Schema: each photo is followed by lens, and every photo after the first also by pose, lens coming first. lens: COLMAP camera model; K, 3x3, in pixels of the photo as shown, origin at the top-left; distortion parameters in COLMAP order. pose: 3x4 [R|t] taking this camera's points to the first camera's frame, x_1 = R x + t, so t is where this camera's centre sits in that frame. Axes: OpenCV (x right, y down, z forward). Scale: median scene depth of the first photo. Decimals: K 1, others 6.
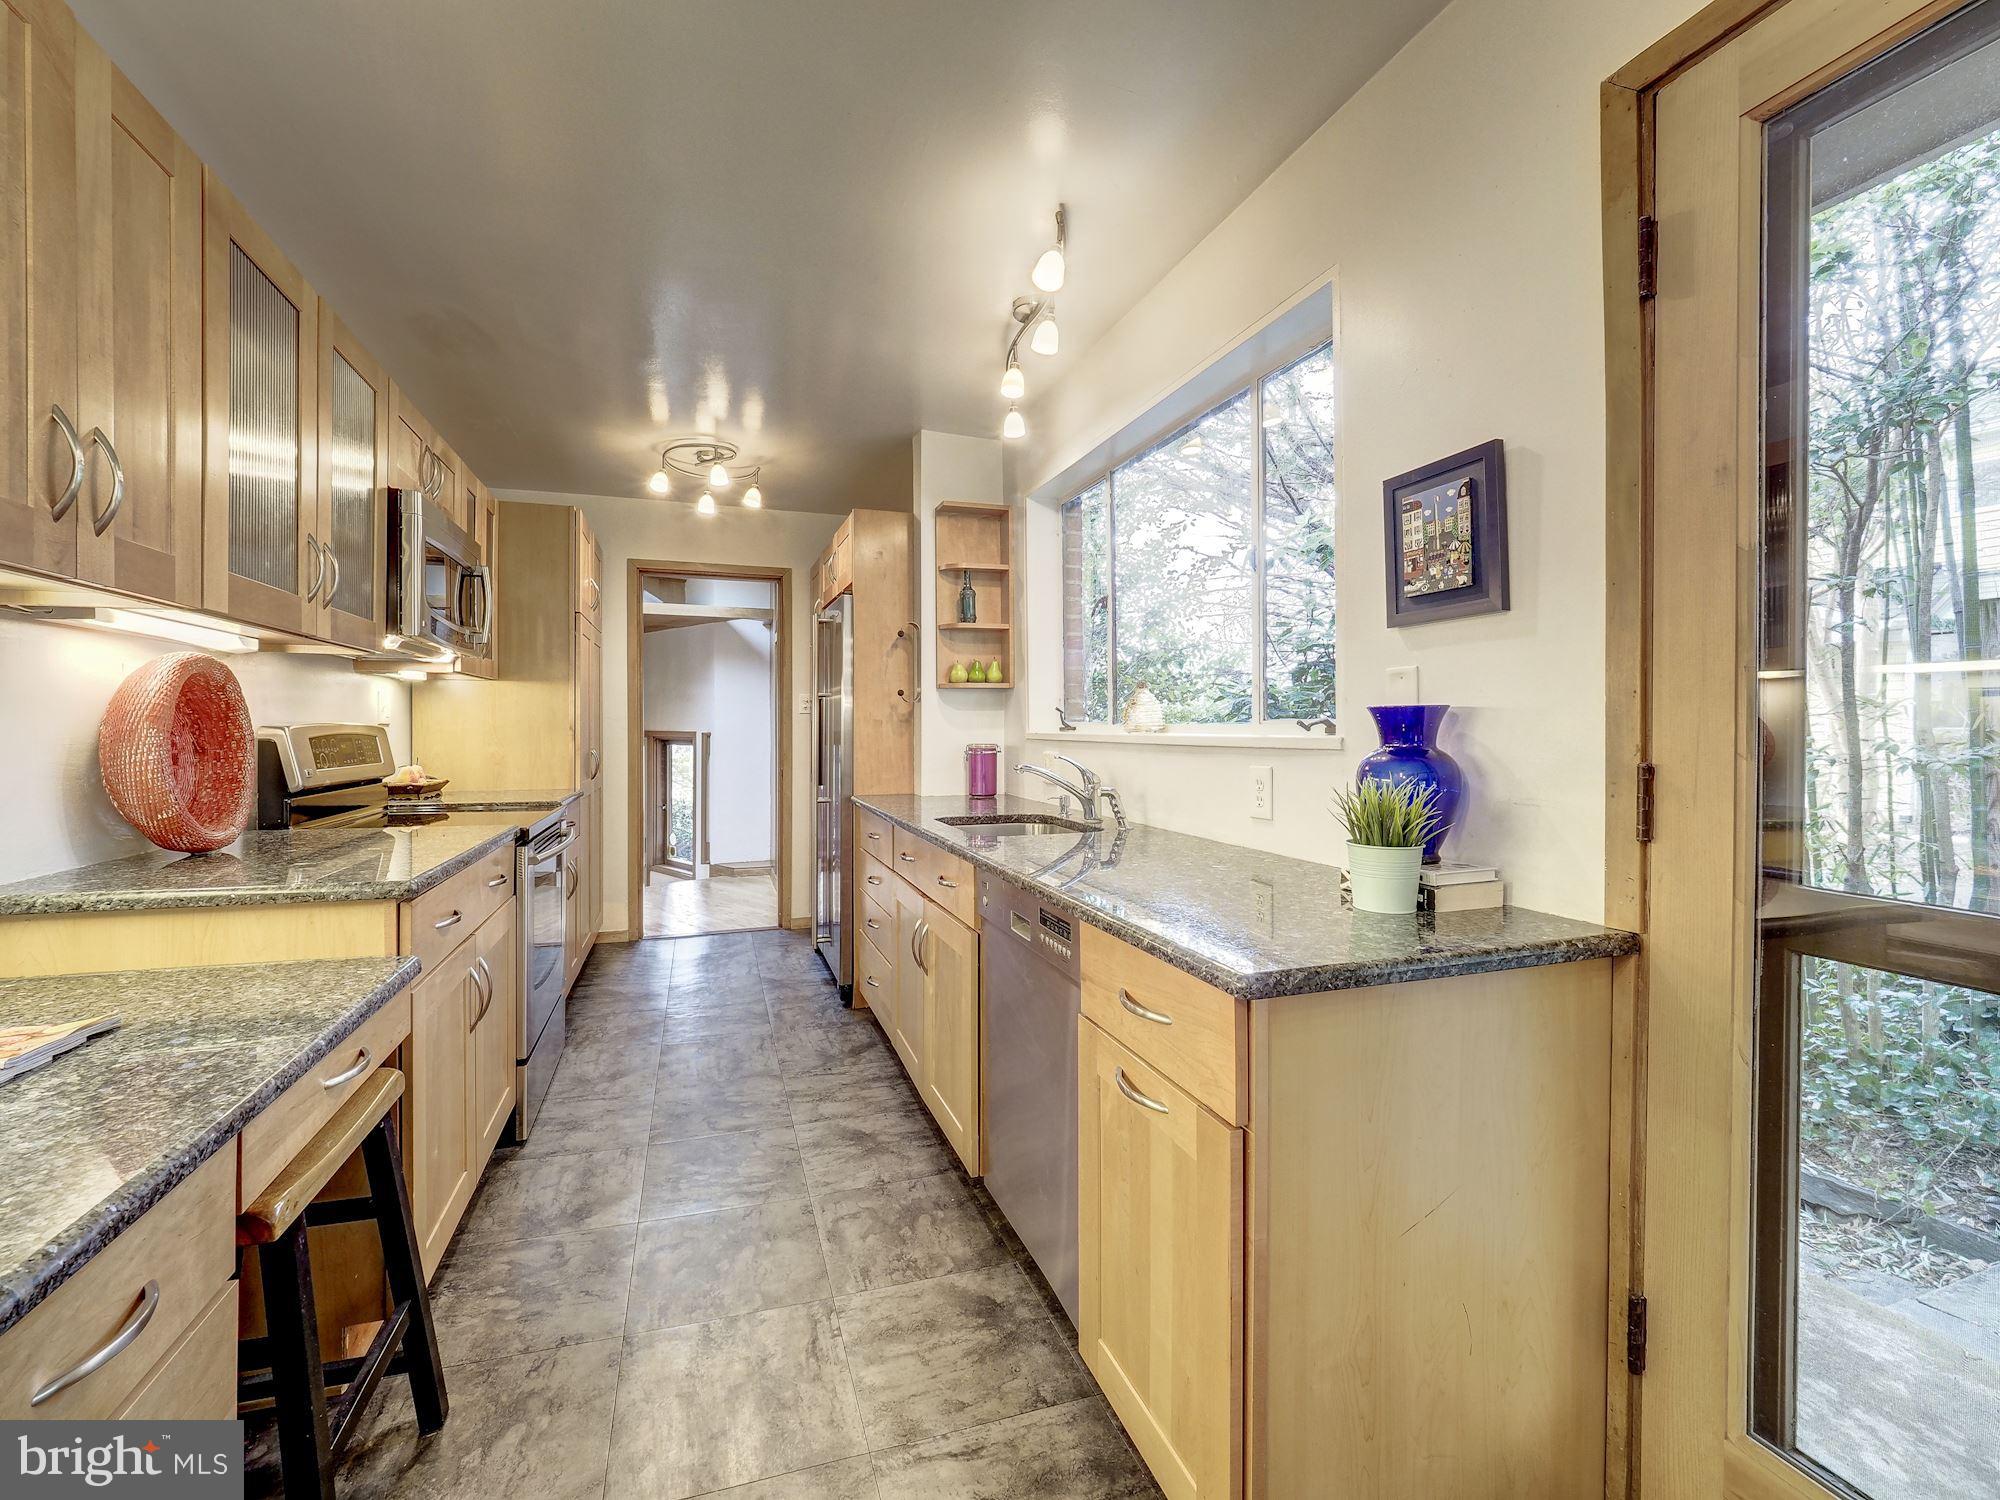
lens RADIAL K [[854.1, 0, 1006.6], [0, 854.1, 734.0], [0, 0, 1]] dist [-0.001137, -0.000275]
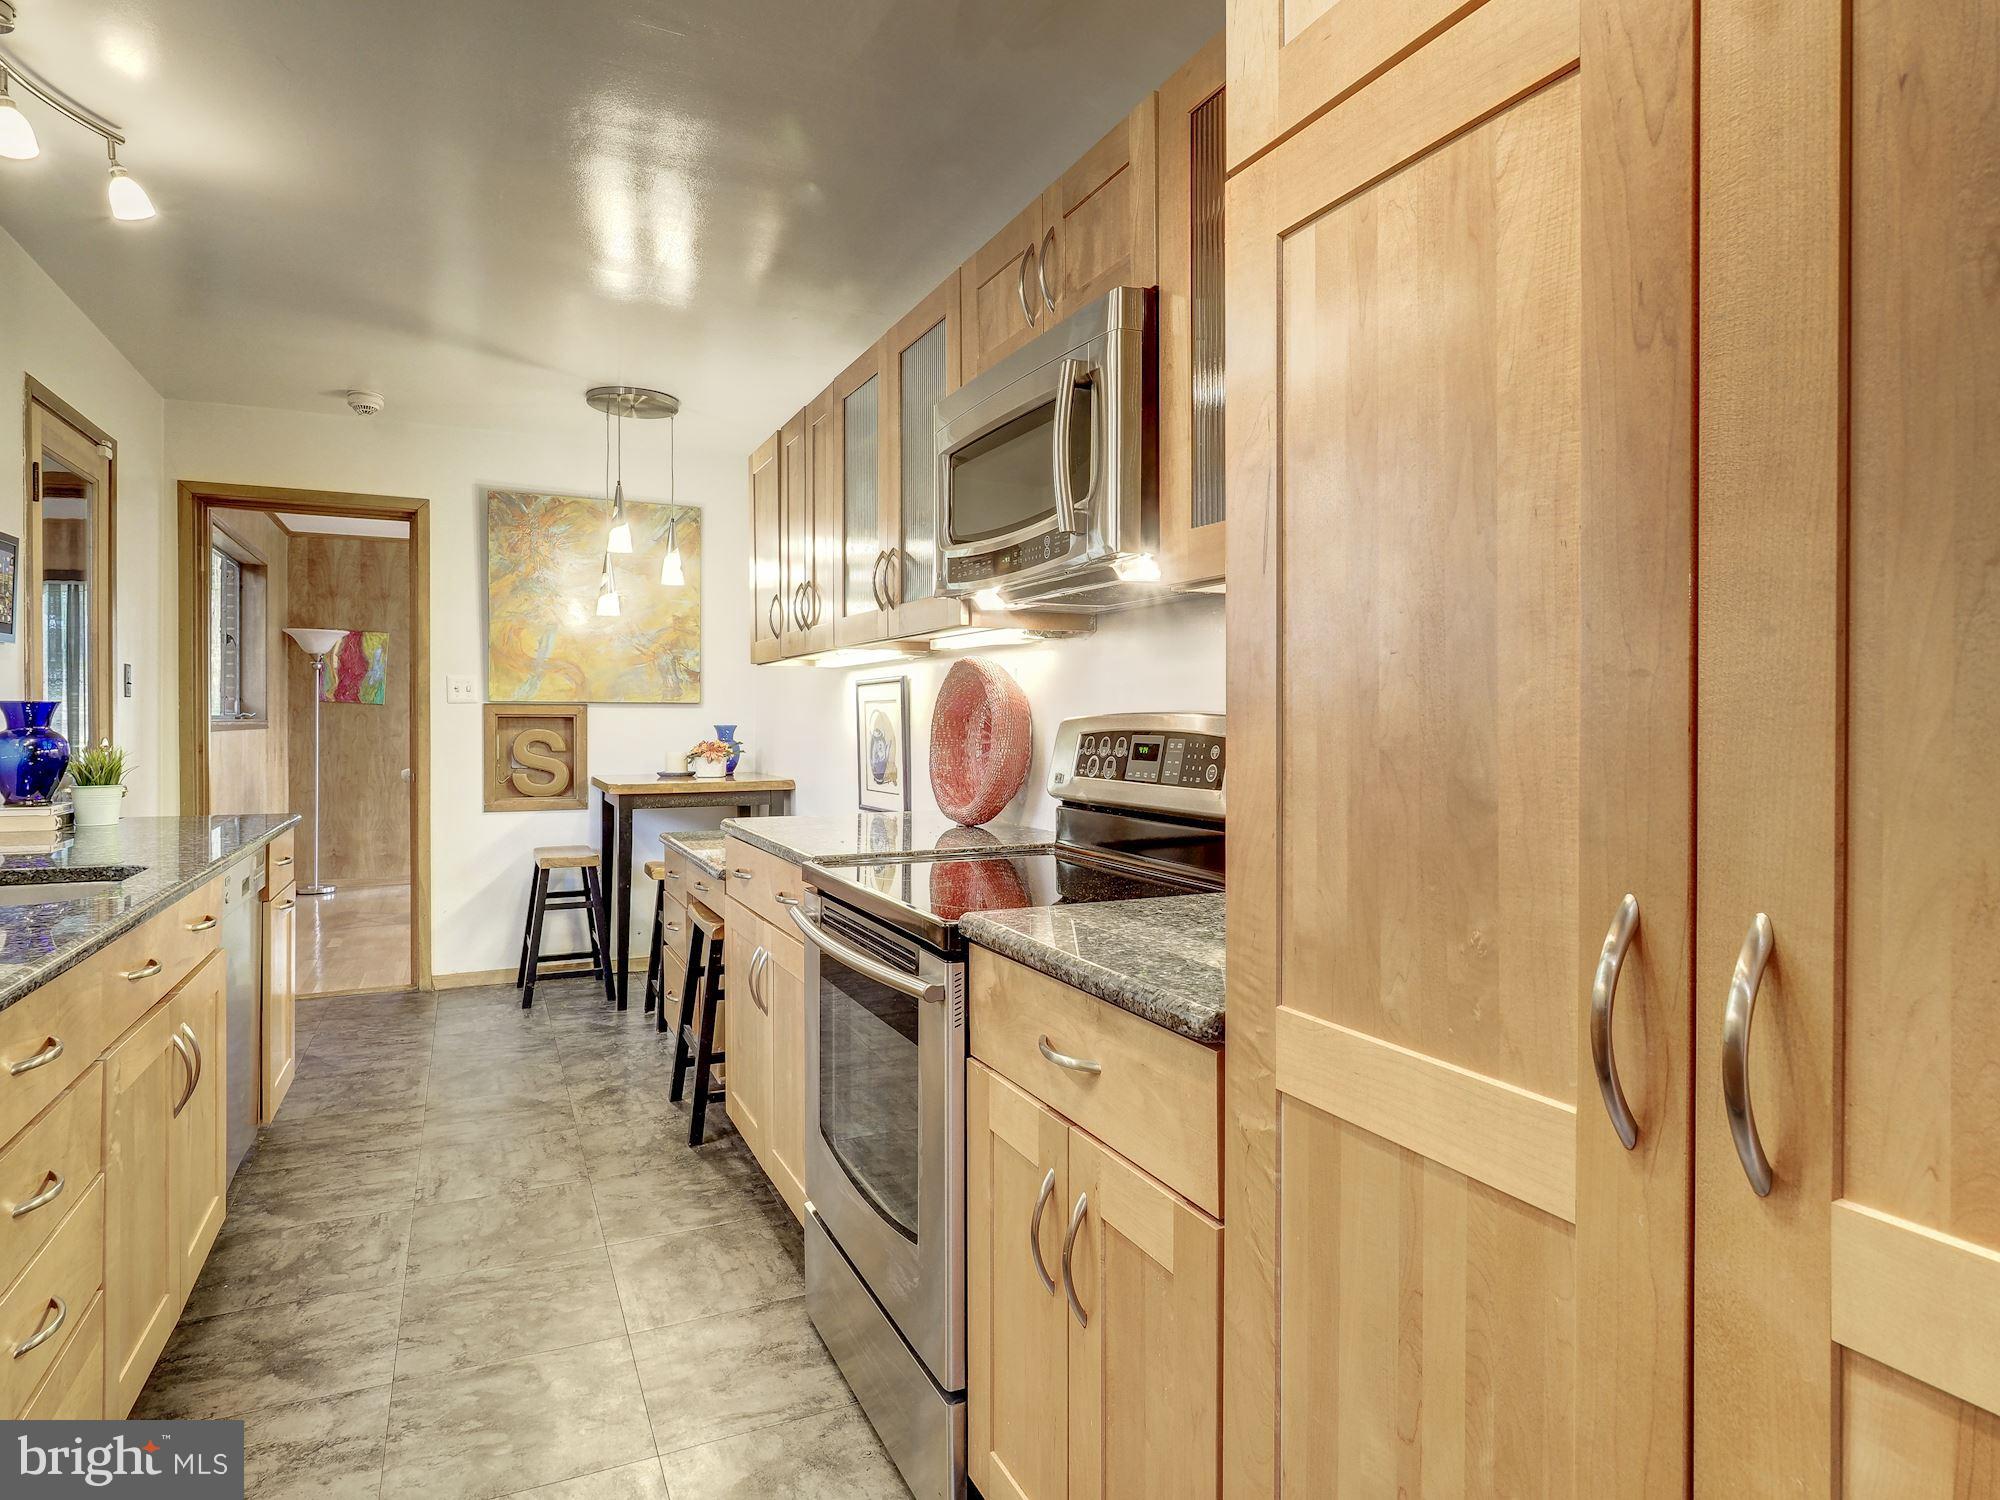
lens RADIAL K [[1177.4, 0, 1006.3], [0, 1177.4, 730.1], [0, 0, 1]] dist [-0.000218, -0.000173]
pose [[-0.996679, -0.002513, -0.081391, -0.717315], [-0.003947, 0.999840, 0.017461, -0.015184], [0.081334, 0.017724, -0.996529, 2.174216]]
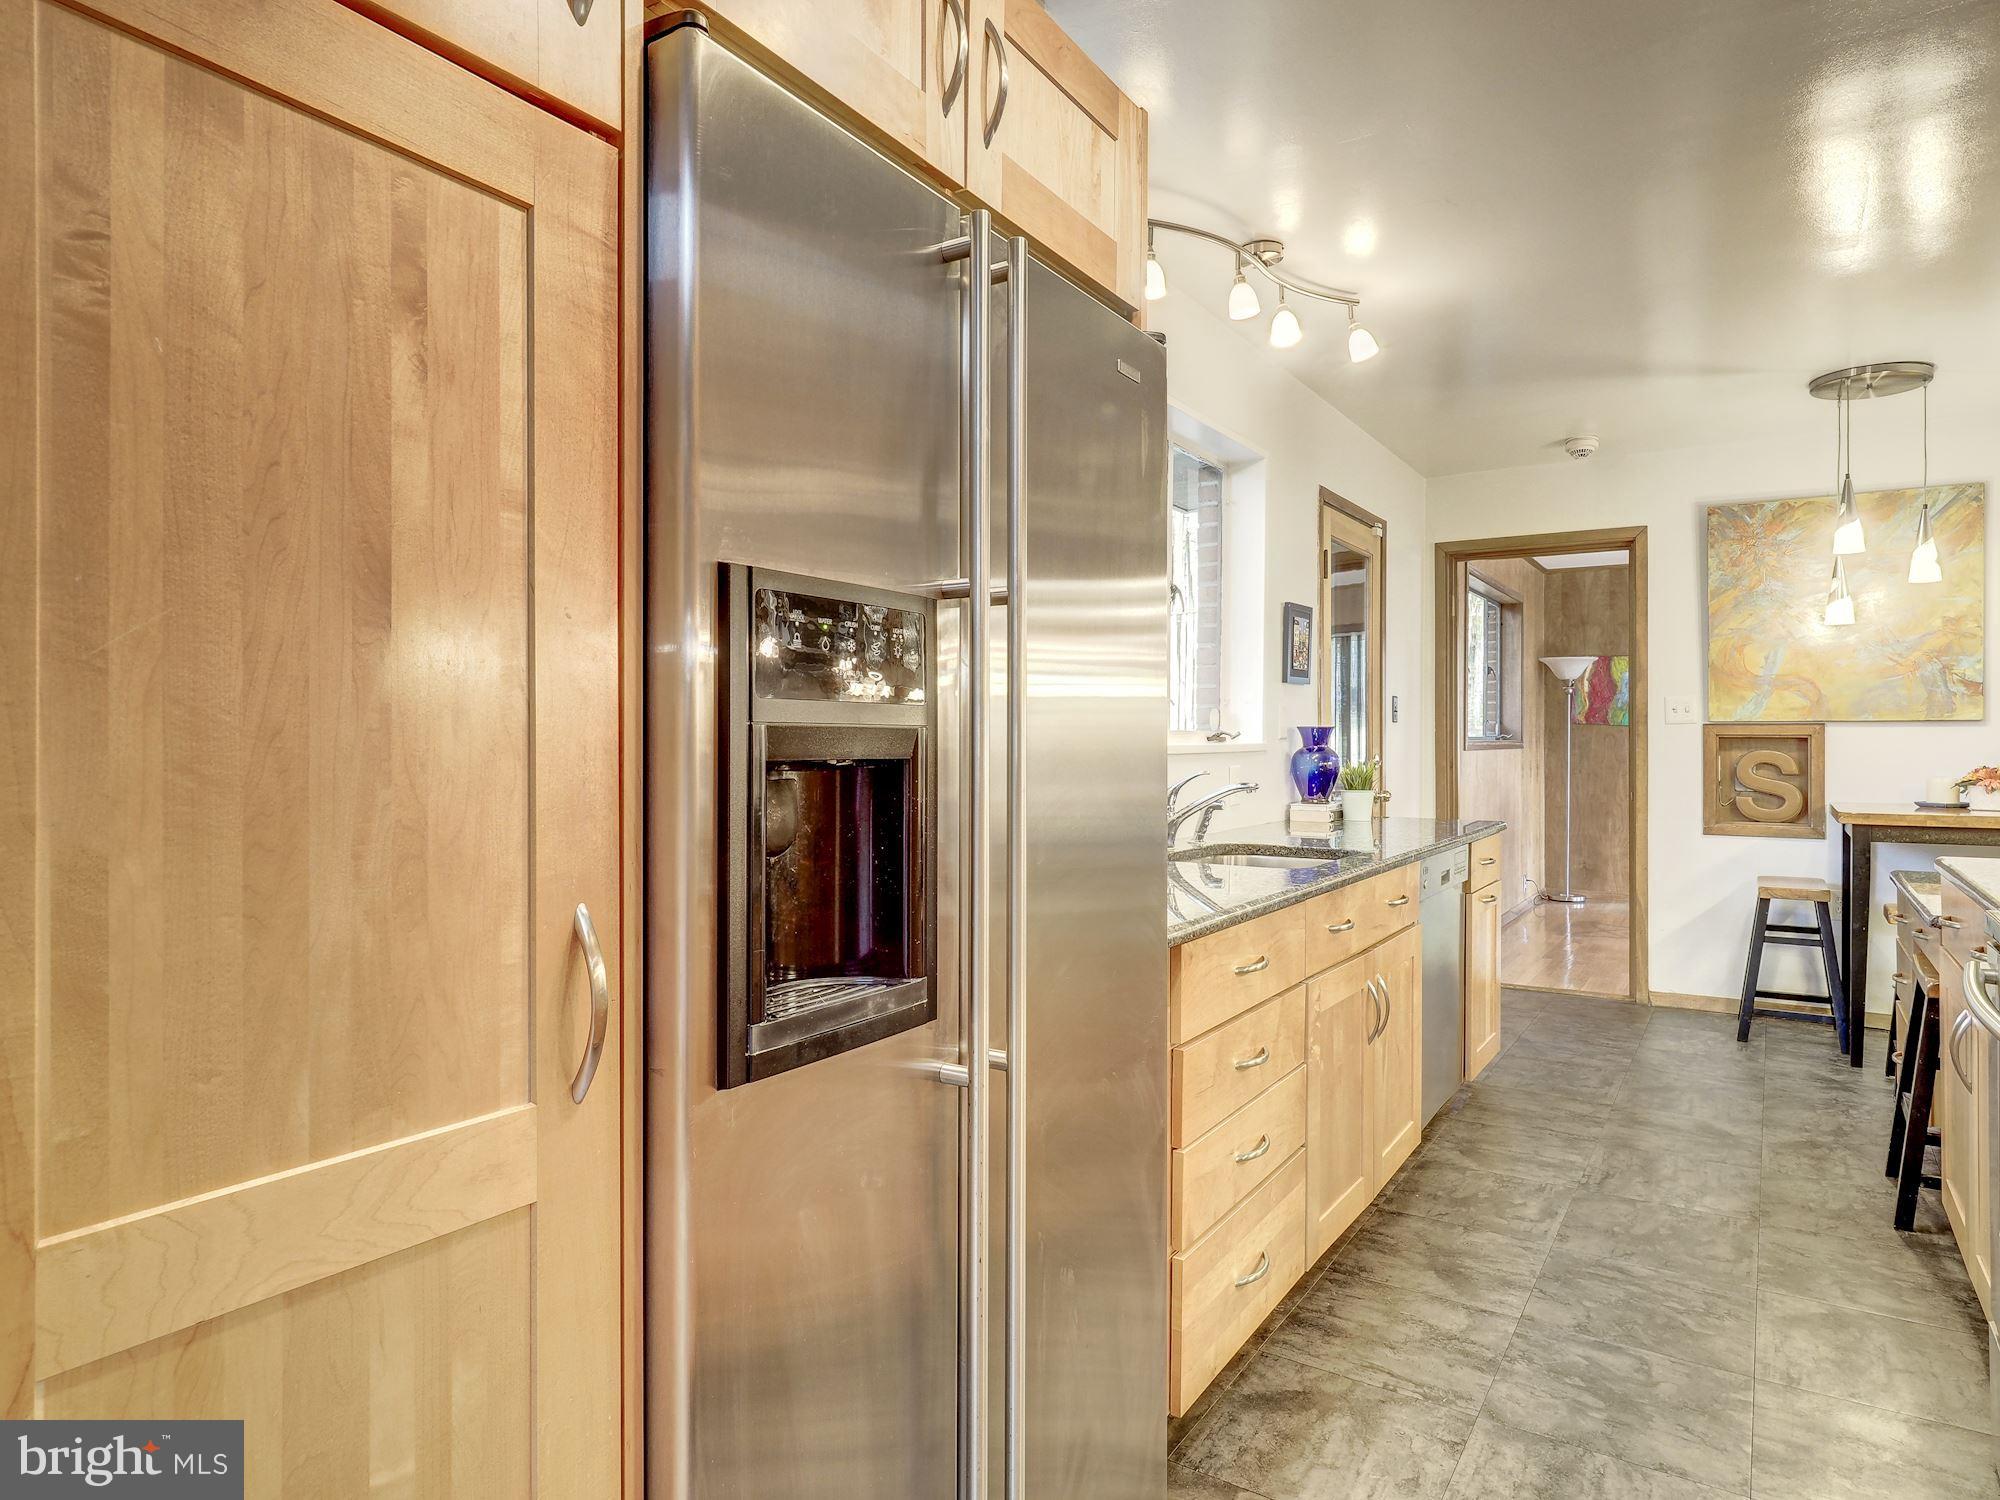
lens RADIAL K [[1160.5, 0, 1000.0], [0, 1160.5, 750.0], [0, 0, 1]] dist [-0.001066, -0.001018]
pose [[-0.597047, -0.009236, 0.802153, -0.873045], [0.005435, 0.999864, 0.015557, -0.014805], [-0.802188, 0.013648, -0.596916, 2.216263]]
